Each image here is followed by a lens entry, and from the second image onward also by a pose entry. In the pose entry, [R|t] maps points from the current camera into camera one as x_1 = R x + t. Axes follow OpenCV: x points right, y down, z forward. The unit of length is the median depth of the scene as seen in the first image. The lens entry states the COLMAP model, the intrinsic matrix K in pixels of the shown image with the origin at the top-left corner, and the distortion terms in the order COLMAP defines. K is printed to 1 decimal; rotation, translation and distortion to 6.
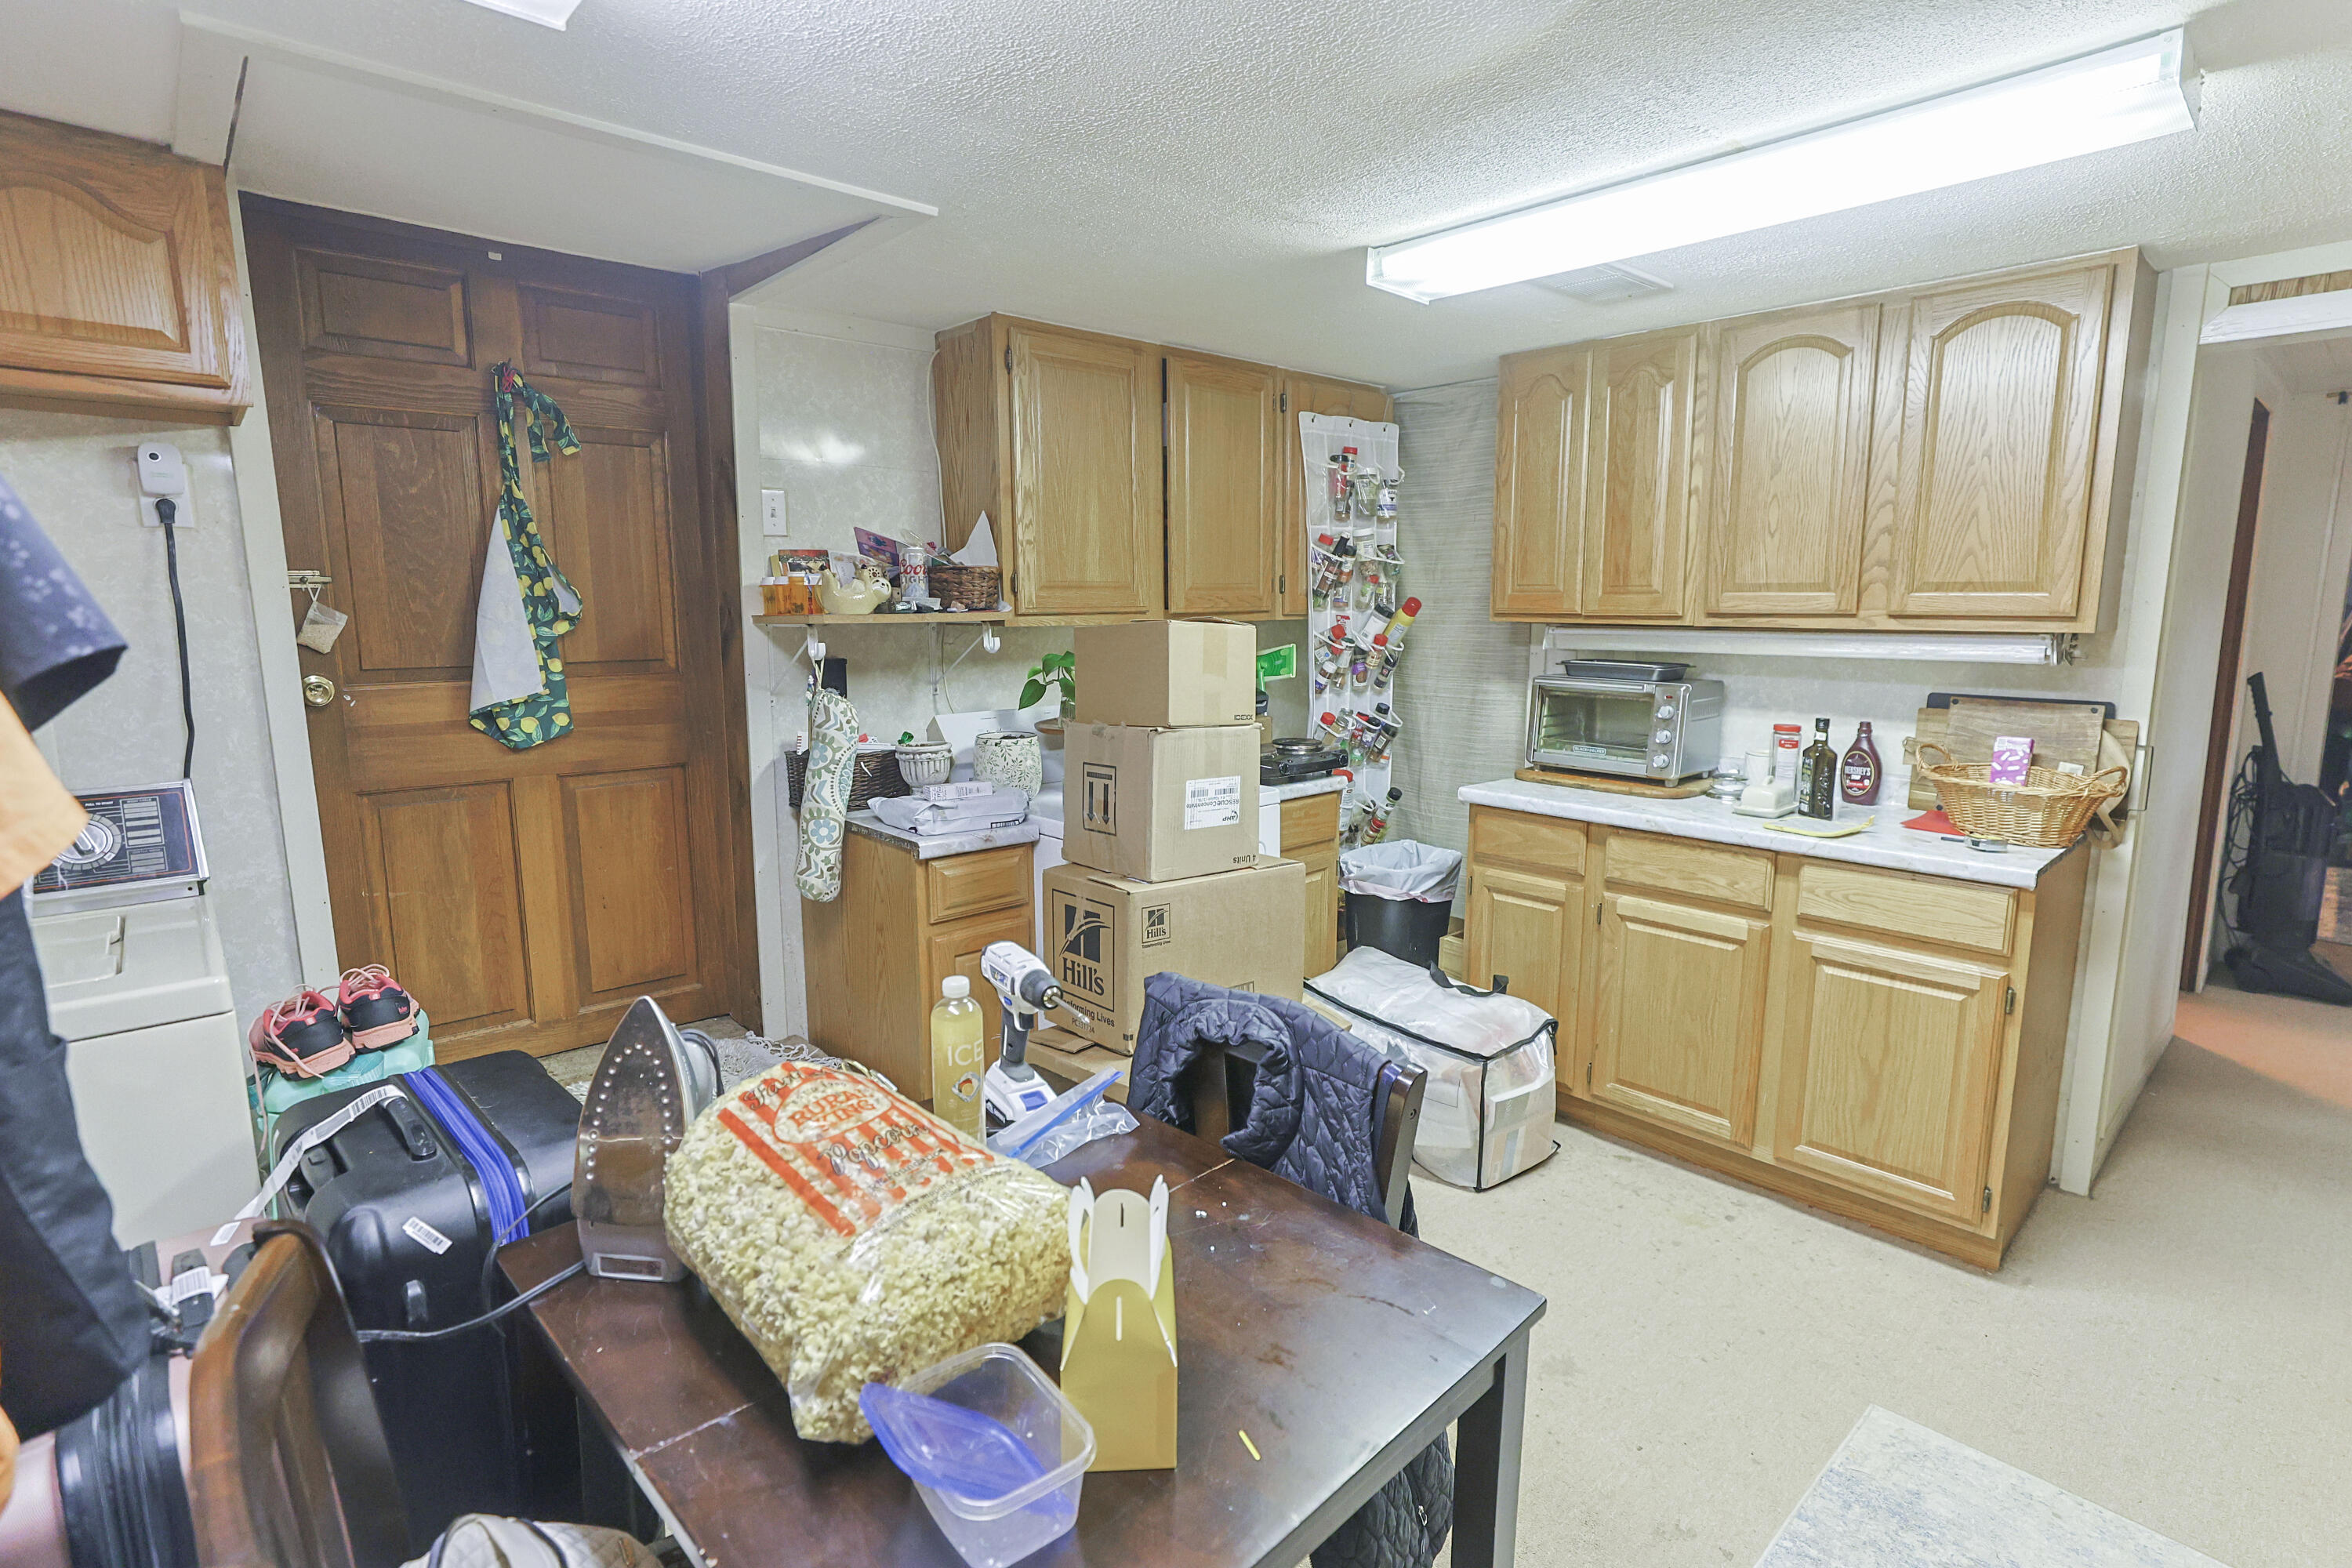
lens RADIAL K [[1165.2, 0, 1183.9], [0, 1165.2, 761.6], [0, 0, 1]] dist [-0.020415, 0.012161]
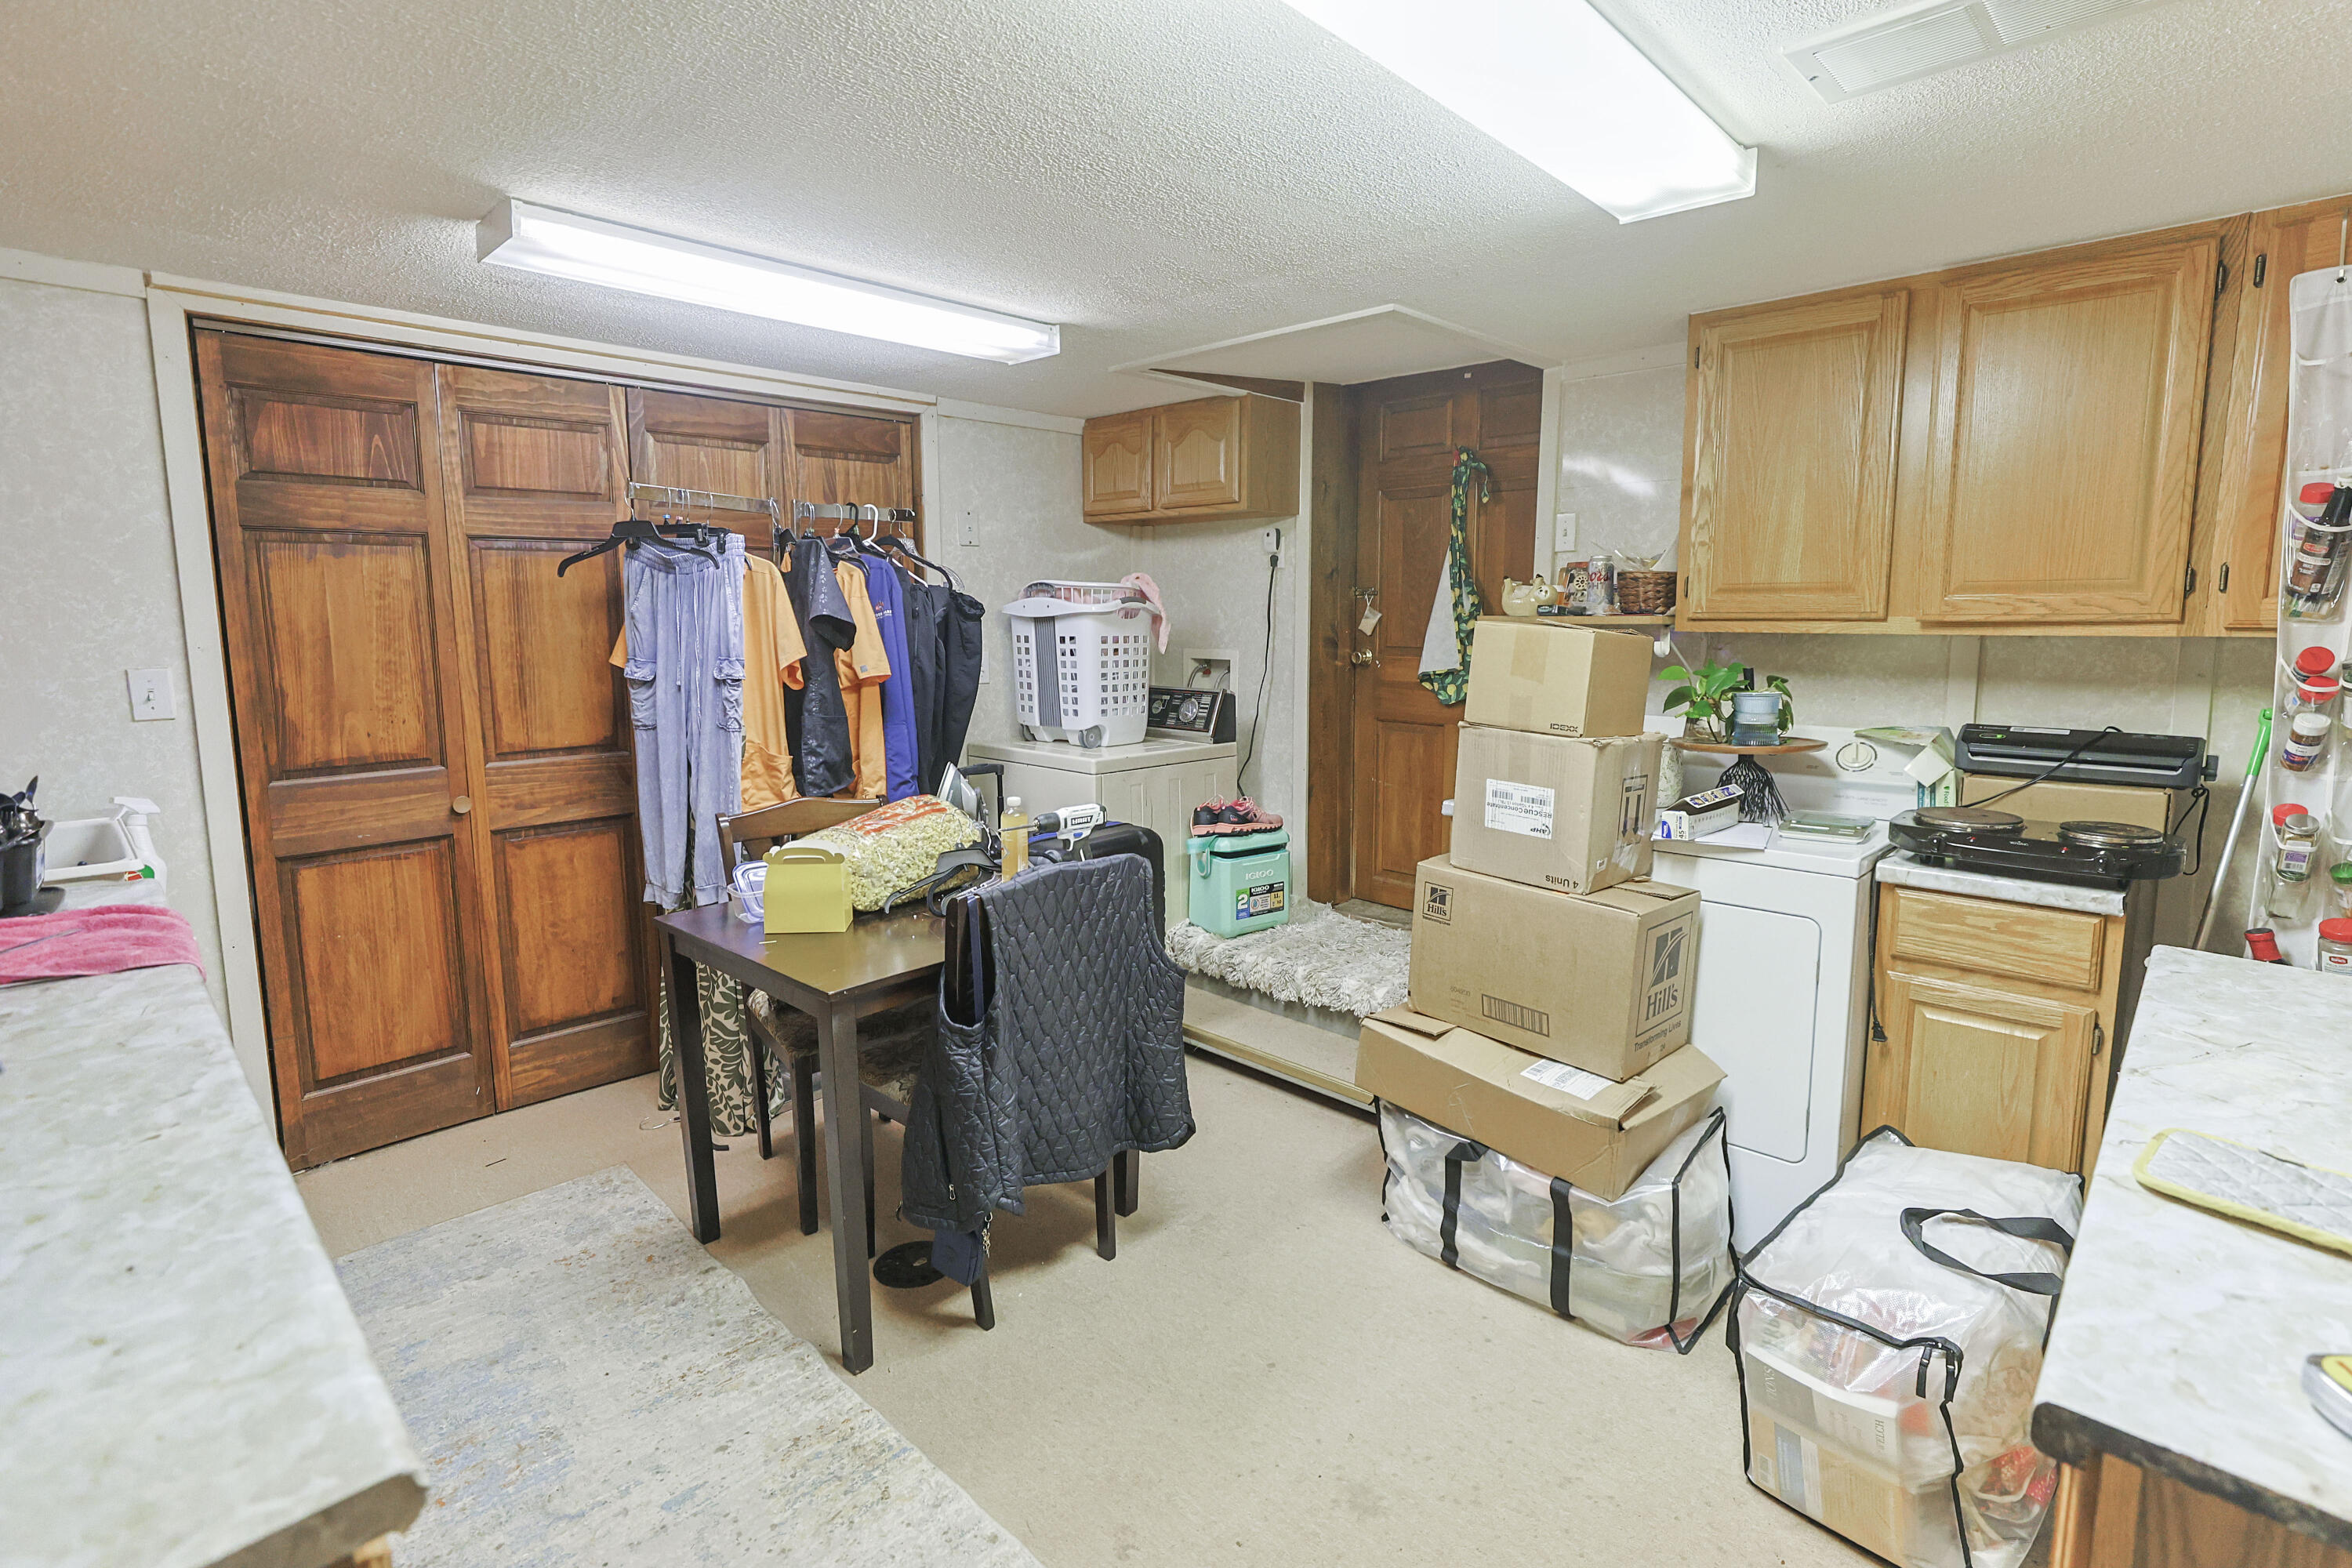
lens RADIAL K [[1079.3, 0, 1176.4], [0, 1079.3, 724.1], [0, 0, 1]] dist [-0.001404, 0.008070]
pose [[0.075987, 0.106151, -0.991442, 0.827351], [-0.137585, 0.985922, 0.095015, -0.075395], [0.987571, 0.129188, 0.089522, 0.576113]]
